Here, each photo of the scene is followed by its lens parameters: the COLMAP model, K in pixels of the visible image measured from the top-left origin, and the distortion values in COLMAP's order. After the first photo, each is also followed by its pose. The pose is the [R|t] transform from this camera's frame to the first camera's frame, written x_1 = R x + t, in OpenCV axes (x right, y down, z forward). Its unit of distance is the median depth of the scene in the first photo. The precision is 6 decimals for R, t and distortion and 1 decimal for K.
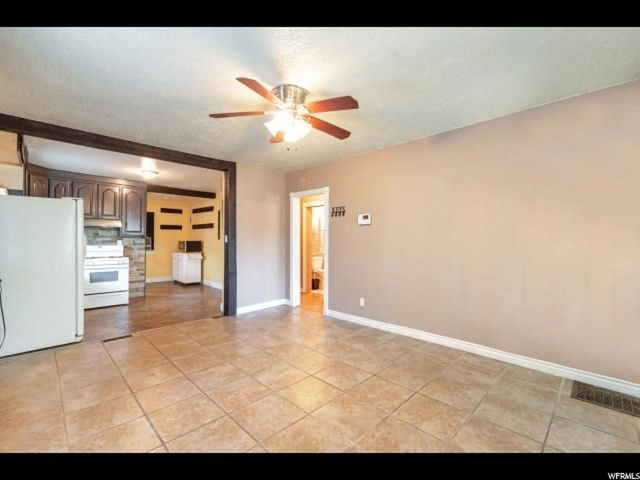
lens RADIAL K [[285.3, 0, 320.0], [0, 285.3, 240.0], [0, 0, 1]] dist [-0.000316, -0.000259]
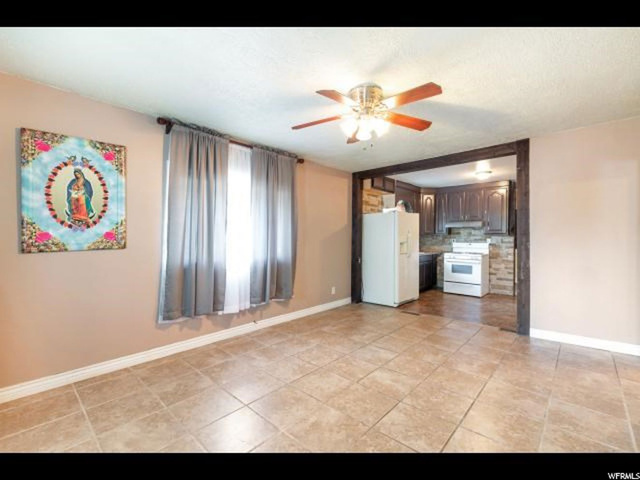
lens RADIAL K [[278.4, 0, 318.0], [0, 278.4, 238.6], [0, 0, 1]] dist [0.003544, 0.000206]
pose [[0.034854, 0.001227, -0.999392, 0.434727], [0.001583, 0.999998, 0.001283, -0.001422], [0.999391, -0.001627, 0.034852, 0.410166]]
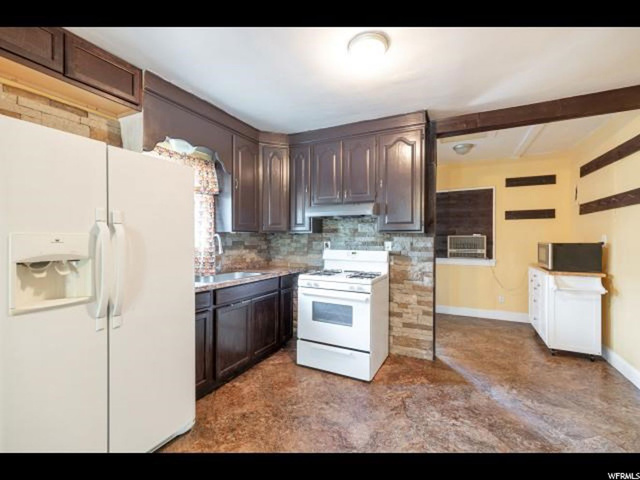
lens RADIAL K [[279.7, 0, 321.6], [0, 279.7, 238.8], [0, 0, 1]] dist [0.002537, -0.000042]
pose [[0.317861, -0.002738, -0.948133, -0.325770], [0.001130, 0.999996, -0.002509, -0.002988], [0.948137, -0.000274, 0.317863, 0.935464]]
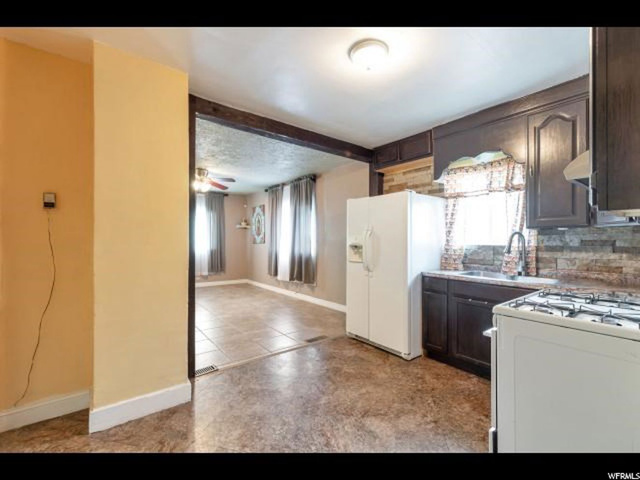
lens RADIAL K [[279.7, 0, 321.6], [0, 279.7, 238.8], [0, 0, 1]] dist [0.002537, -0.000042]
pose [[-0.993411, -0.002647, 0.114574, -0.639194], [-0.003365, 0.999976, -0.006072, 0.003223], [-0.114555, -0.006417, -0.993396, 1.508981]]
